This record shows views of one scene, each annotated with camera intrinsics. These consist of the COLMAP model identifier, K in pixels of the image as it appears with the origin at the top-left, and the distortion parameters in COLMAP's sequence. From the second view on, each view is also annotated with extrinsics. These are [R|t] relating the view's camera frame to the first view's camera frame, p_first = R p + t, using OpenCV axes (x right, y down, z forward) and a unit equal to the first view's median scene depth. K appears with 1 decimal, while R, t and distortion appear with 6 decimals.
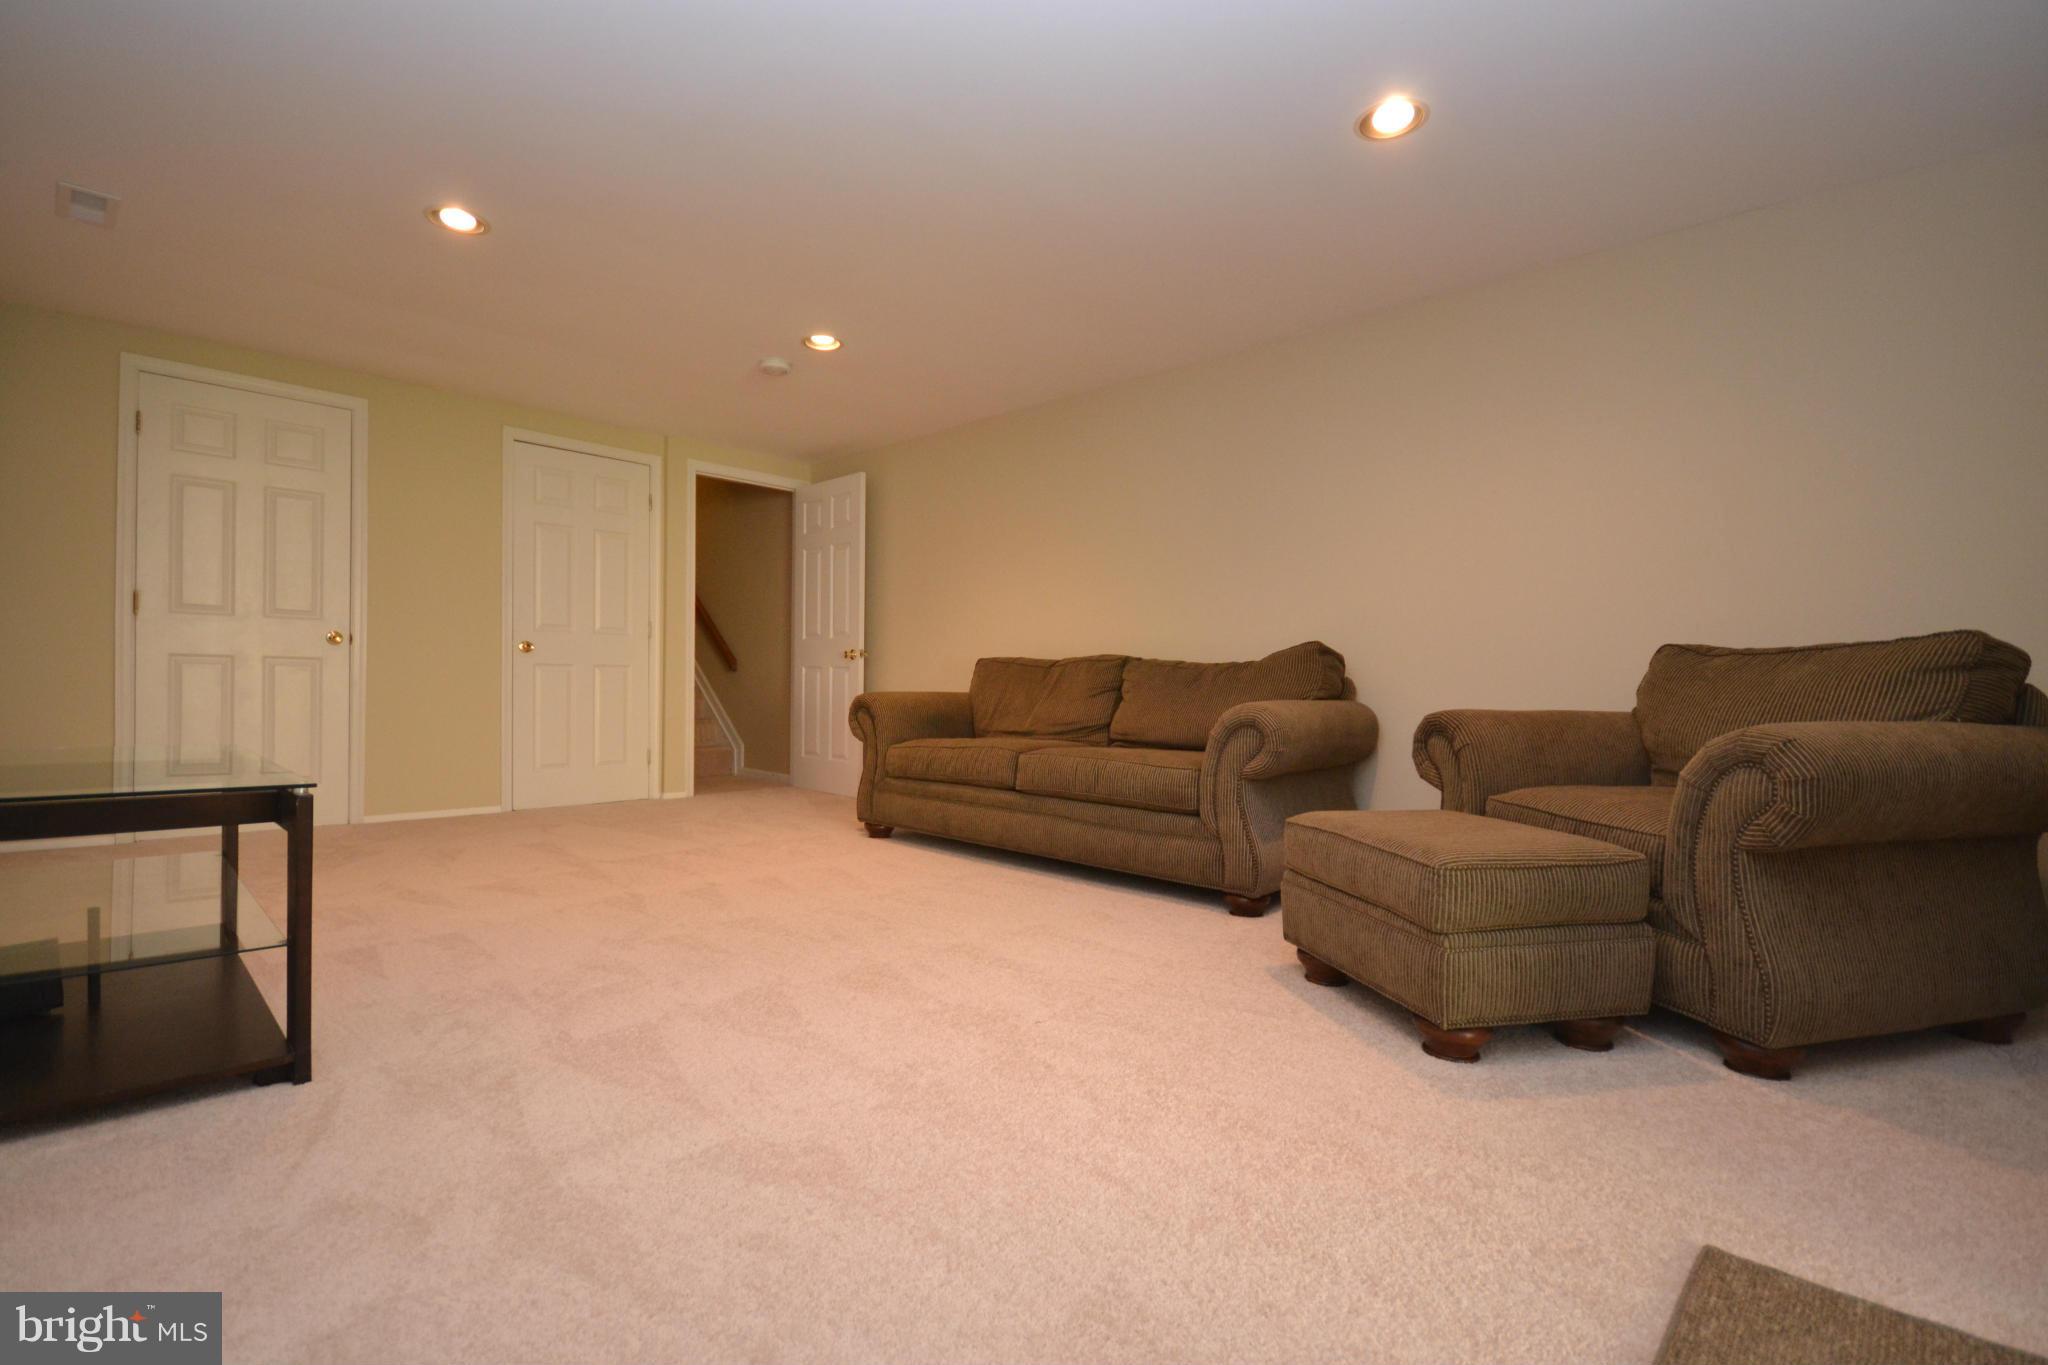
lens RADIAL K [[1060.9, 0, 1024.0], [0, 1060.9, 682.5], [0, 0, 1]] dist [0.011767, 0.000157]
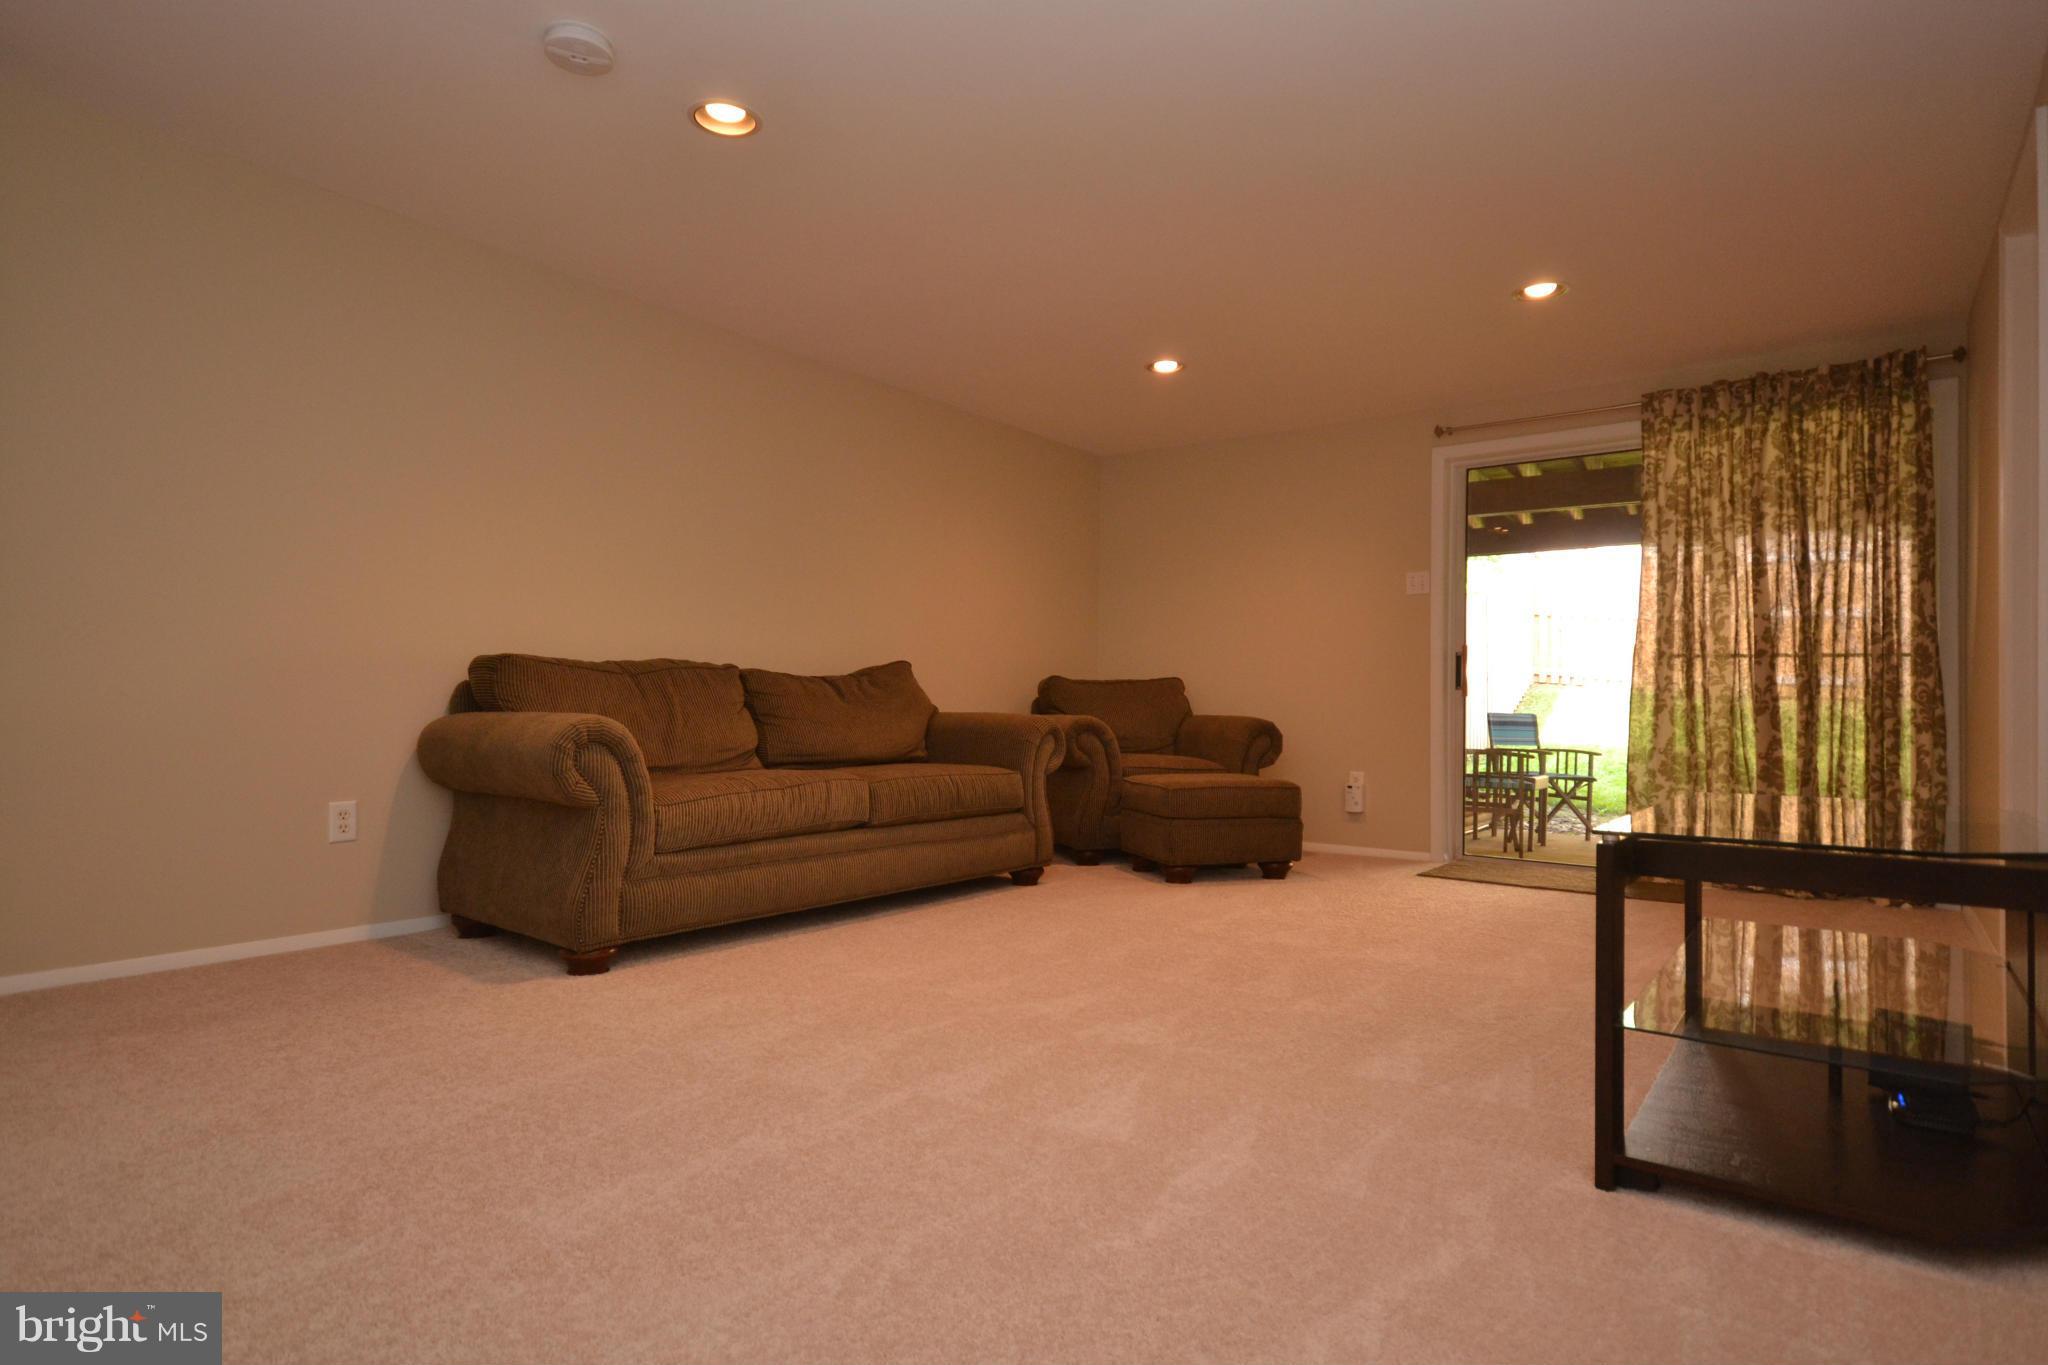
lens RADIAL K [[1060.9, 0, 1024.0], [0, 1060.9, 682.5], [0, 0, 1]] dist [0.011767, 0.000157]
pose [[-0.114553, 0.004901, 0.993405, -0.887049], [-0.007585, 0.999954, -0.005808, -0.009794], [-0.993388, -0.008201, -0.114510, 0.996834]]
